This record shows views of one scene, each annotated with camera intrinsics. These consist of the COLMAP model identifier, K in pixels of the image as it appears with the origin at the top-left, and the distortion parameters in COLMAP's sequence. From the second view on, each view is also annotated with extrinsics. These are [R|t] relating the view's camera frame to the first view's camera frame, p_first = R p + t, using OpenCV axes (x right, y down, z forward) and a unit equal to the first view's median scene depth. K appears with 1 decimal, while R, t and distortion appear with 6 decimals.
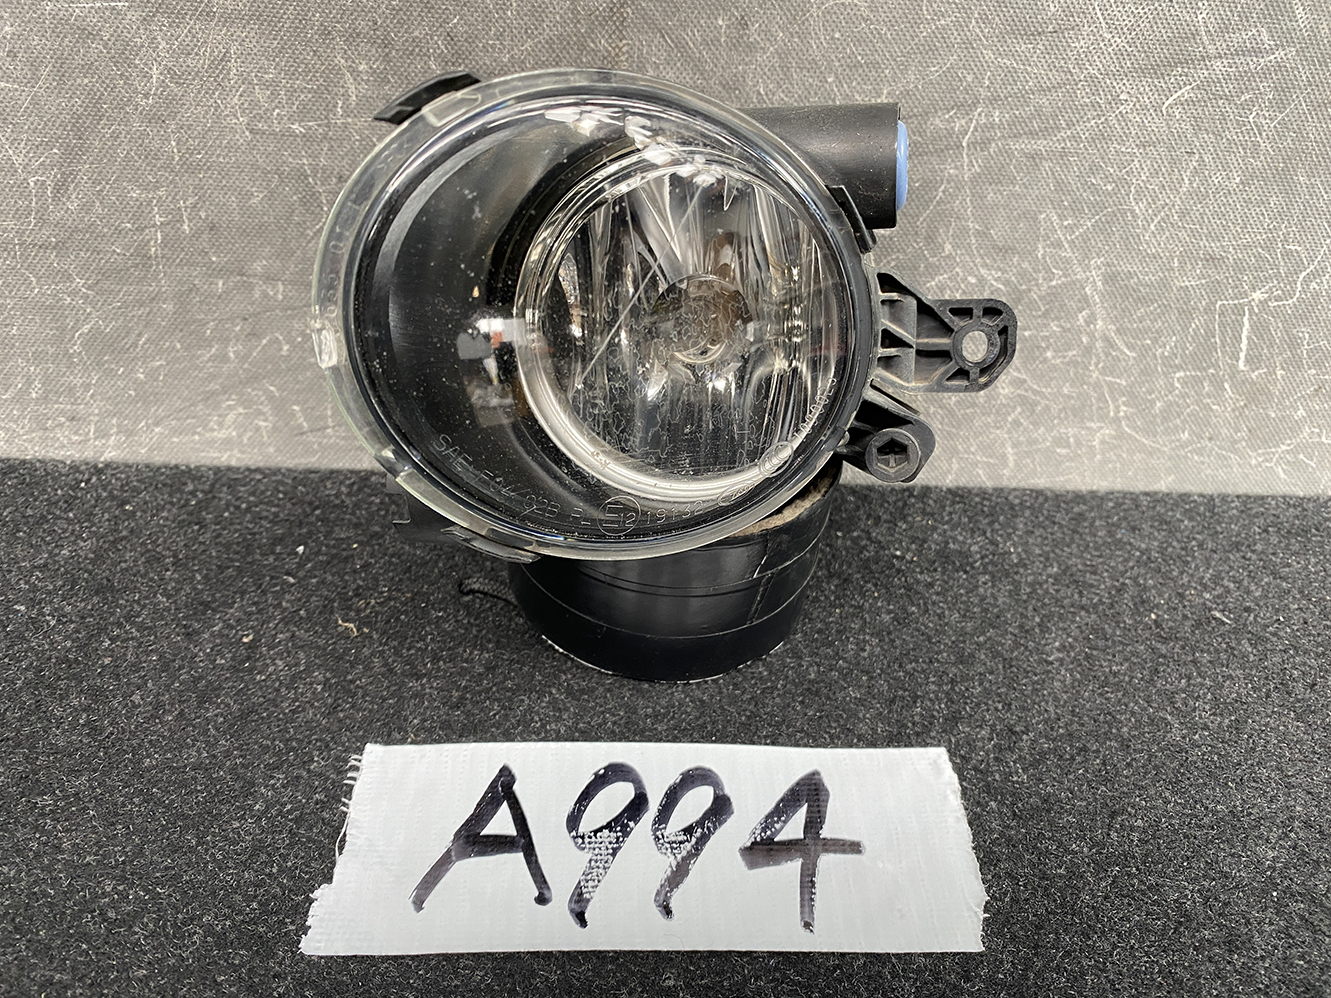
lens RADIAL K [[1030.2, 0, 656.9], [0, 1030.2, 500.9], [0, 0, 1]] dist [-0.011114, 0.003088]
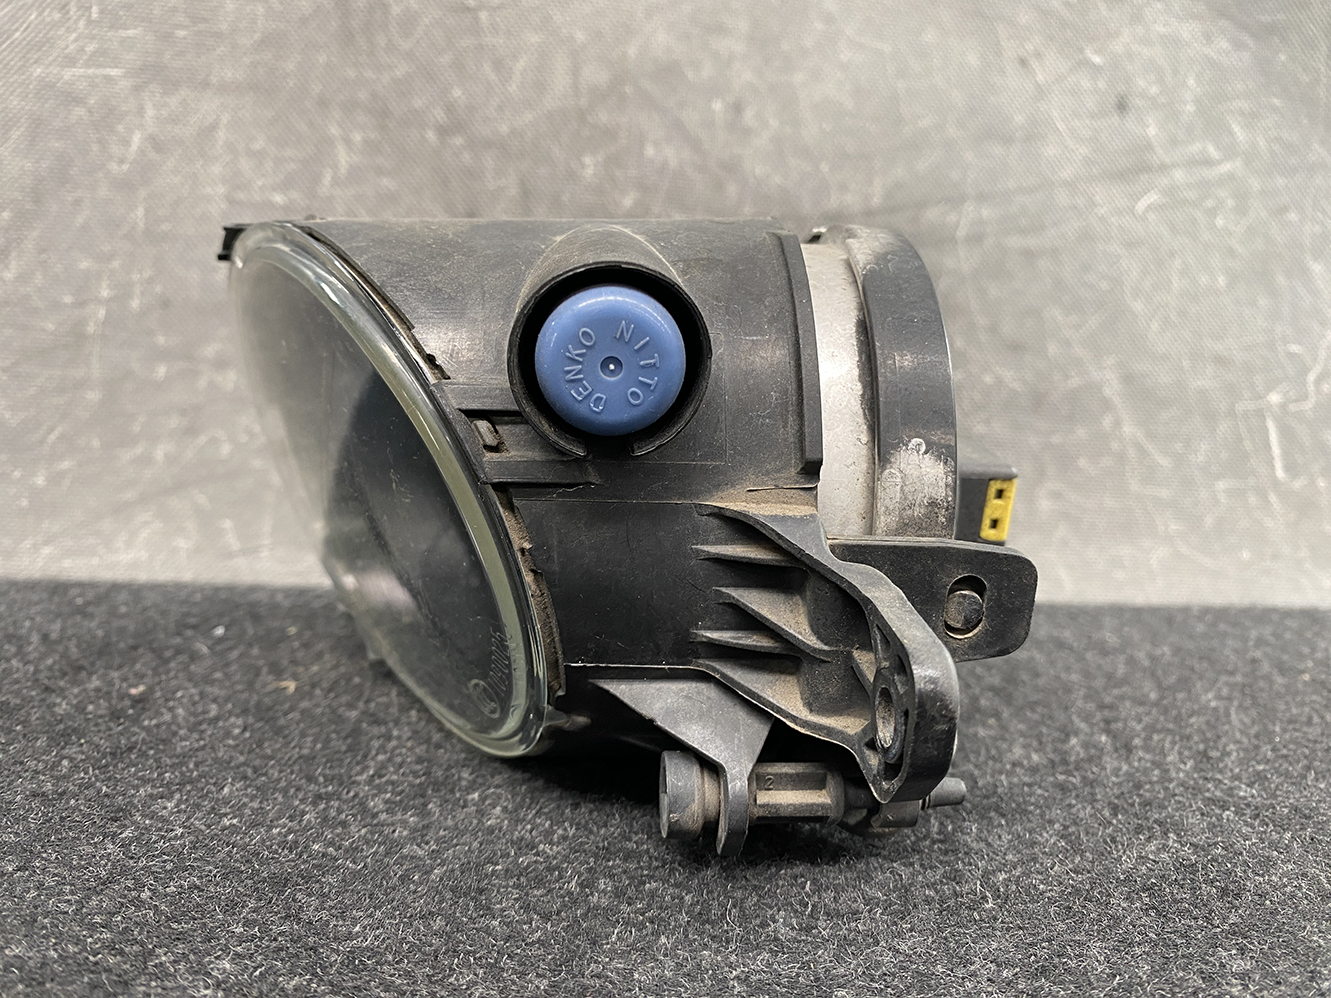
lens RADIAL K [[1048.2, 0, 649.6], [0, 1048.2, 499.2], [0, 0, 1]] dist [-0.027620, 0.017349]
pose [[0.995385, -0.018413, 0.094177, -0.110237], [0.061642, 0.874839, -0.480475, 0.375401], [-0.073542, 0.484063, 0.871937, 0.282913]]
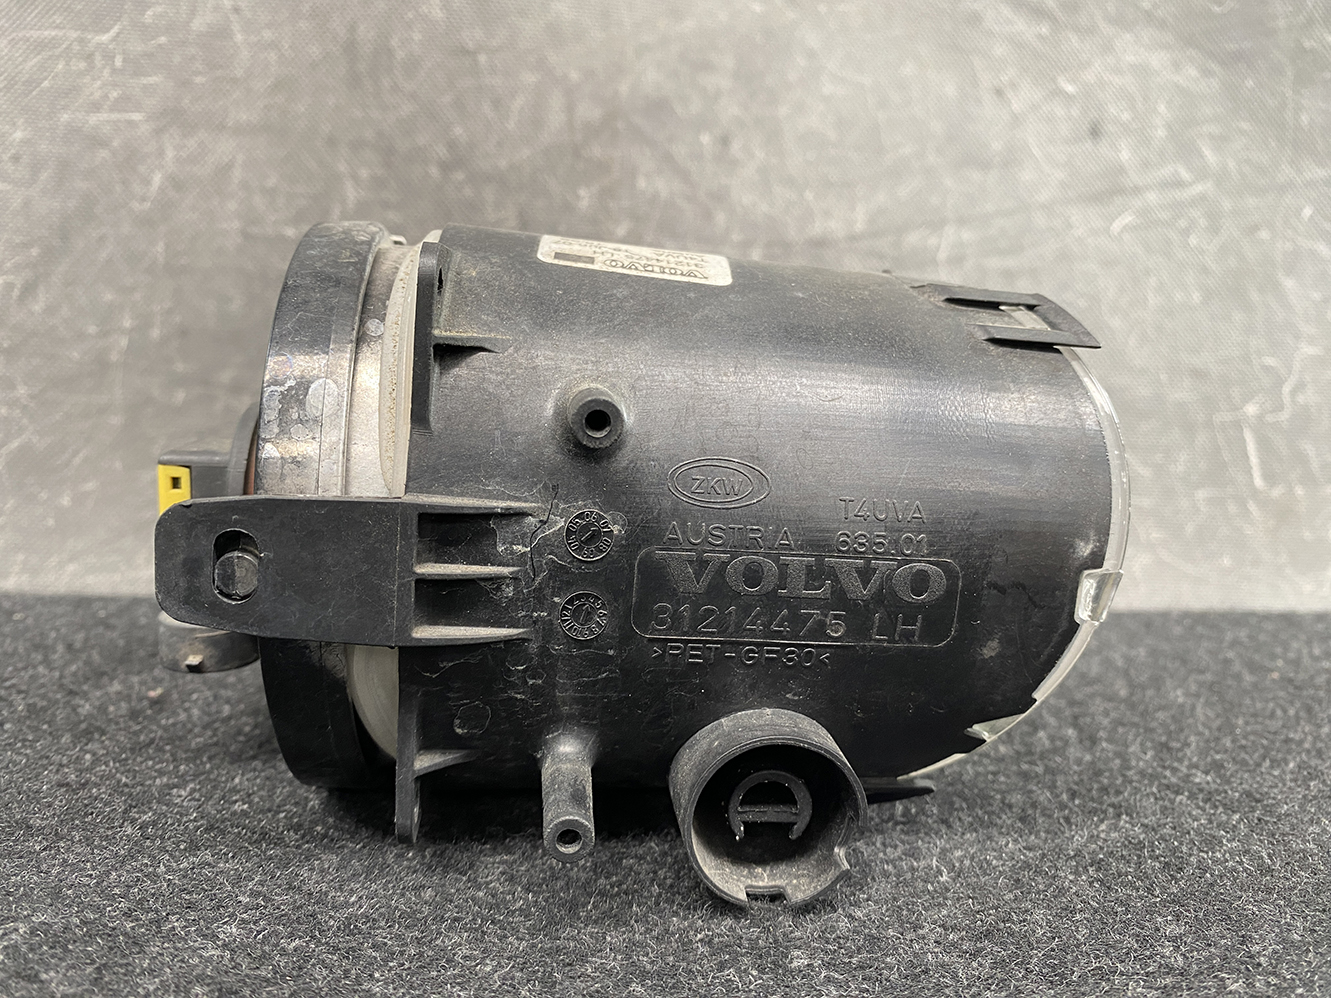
lens RADIAL K [[1048.2, 0, 656.0], [0, 1048.2, 494.5], [0, 0, 1]] dist [-0.027620, 0.017349]
pose [[0.996297, -0.027275, 0.081533, -0.088970], [0.064952, 0.860103, -0.505969, 0.409250], [-0.056326, 0.509391, 0.858690, 0.247234]]
